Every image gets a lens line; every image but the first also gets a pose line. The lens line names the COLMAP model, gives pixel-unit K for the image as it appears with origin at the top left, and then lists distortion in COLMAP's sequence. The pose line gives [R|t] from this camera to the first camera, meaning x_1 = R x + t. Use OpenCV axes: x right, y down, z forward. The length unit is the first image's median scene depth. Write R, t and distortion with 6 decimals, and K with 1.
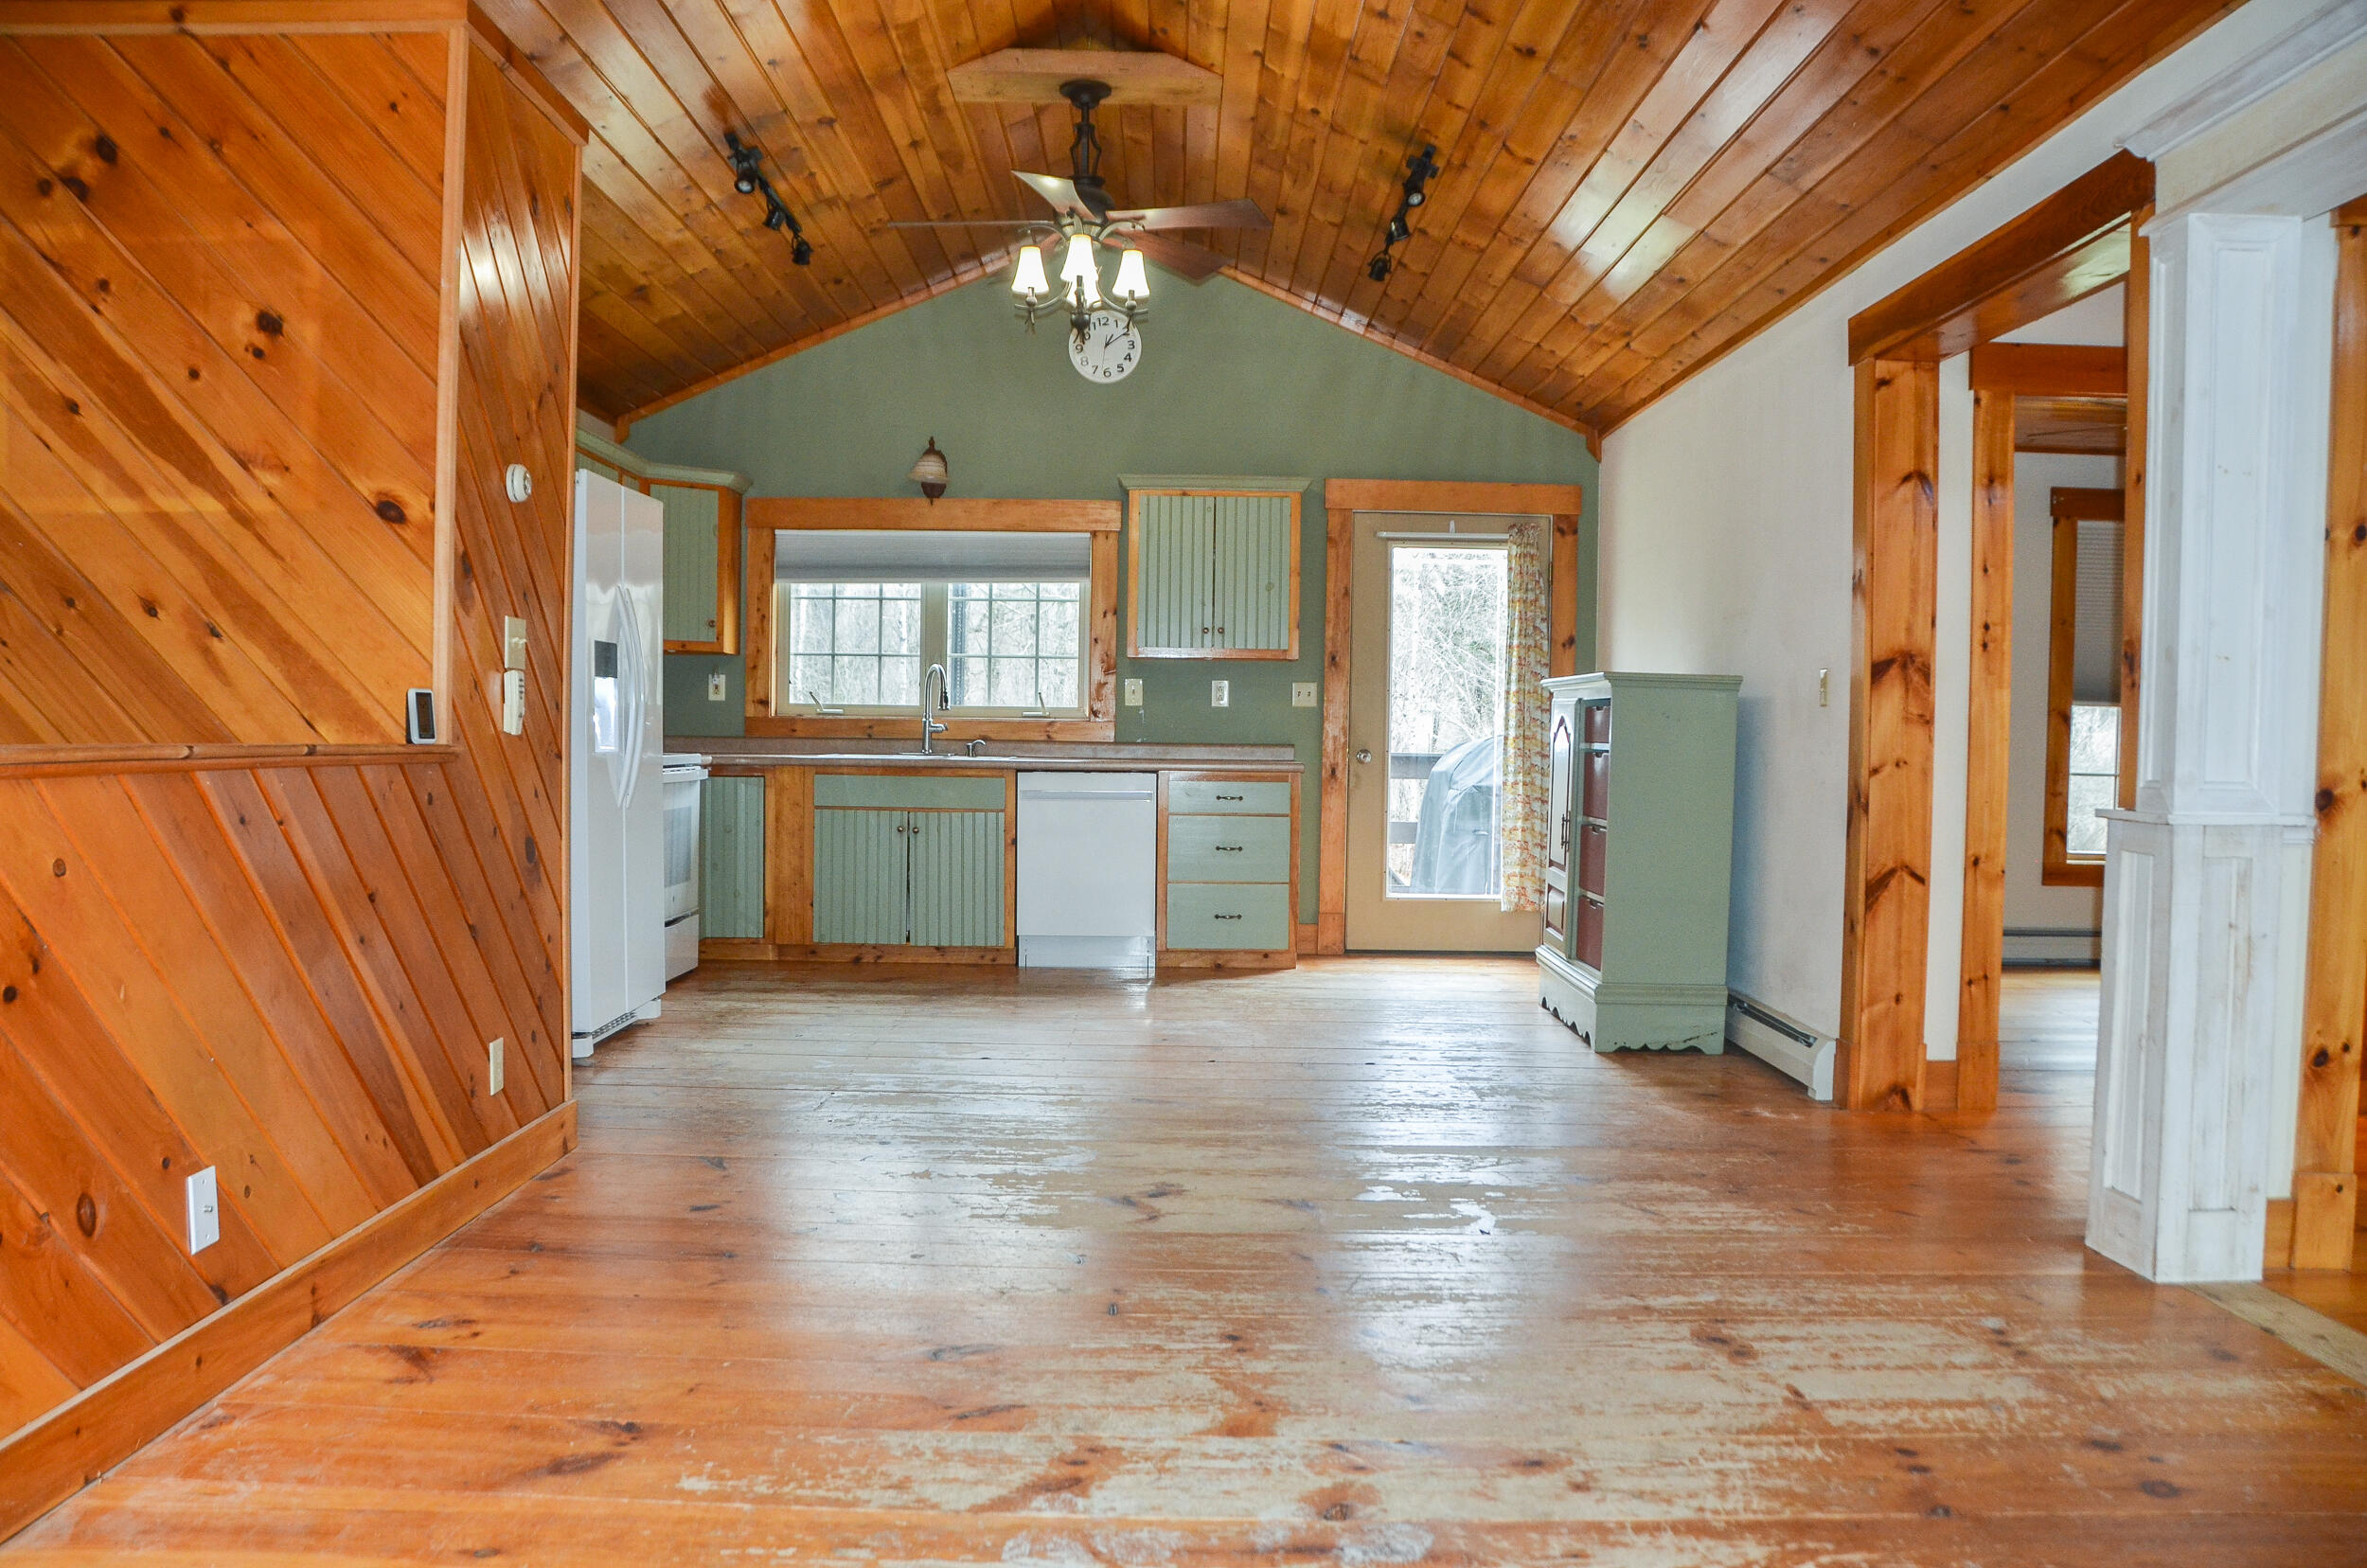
lens RADIAL K [[1839.2, 0, 1162.3], [0, 1839.2, 822.1], [0, 0, 1]] dist [-0.161531, 0.118378]
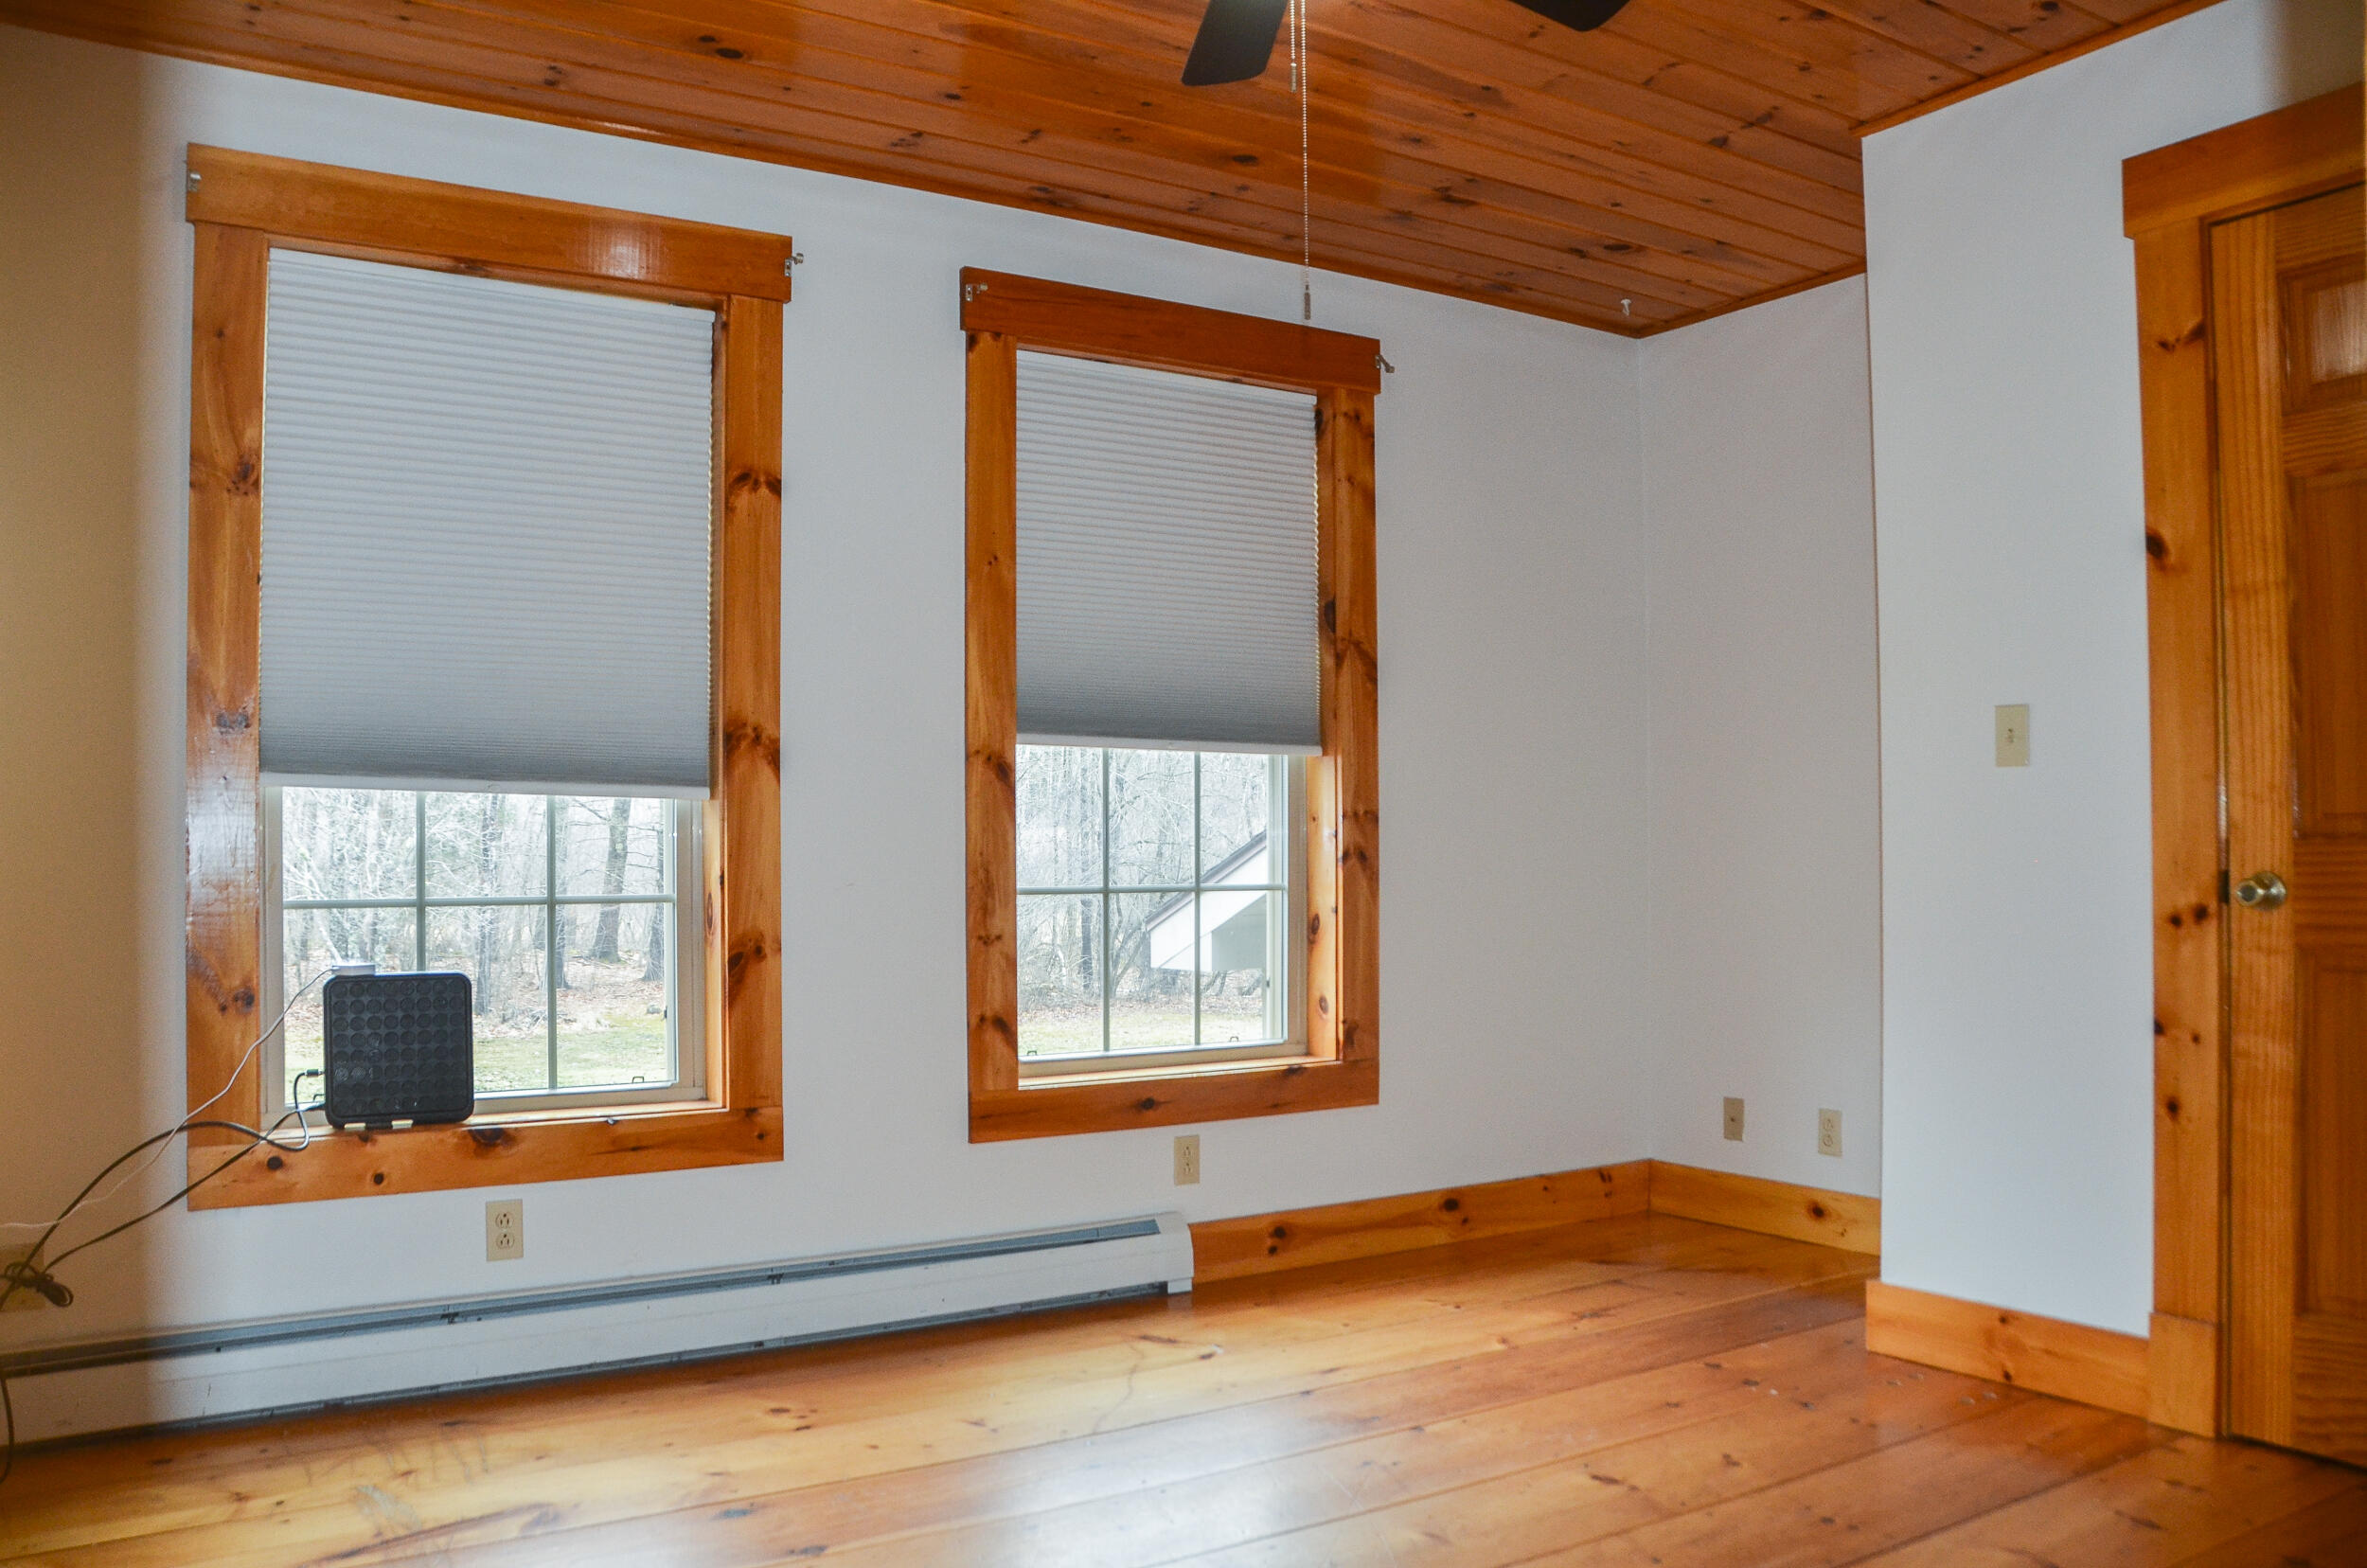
lens RADIAL K [[1839.2, 0, 1162.3], [0, 1839.2, 822.1], [0, 0, 1]] dist [-0.161531, 0.118378]
pose [[0.848791, -0.014366, 0.528533, 0.402629], [0.046059, 0.997840, -0.046847, -0.030297], [-0.526718, 0.064107, 0.847619, 0.794640]]
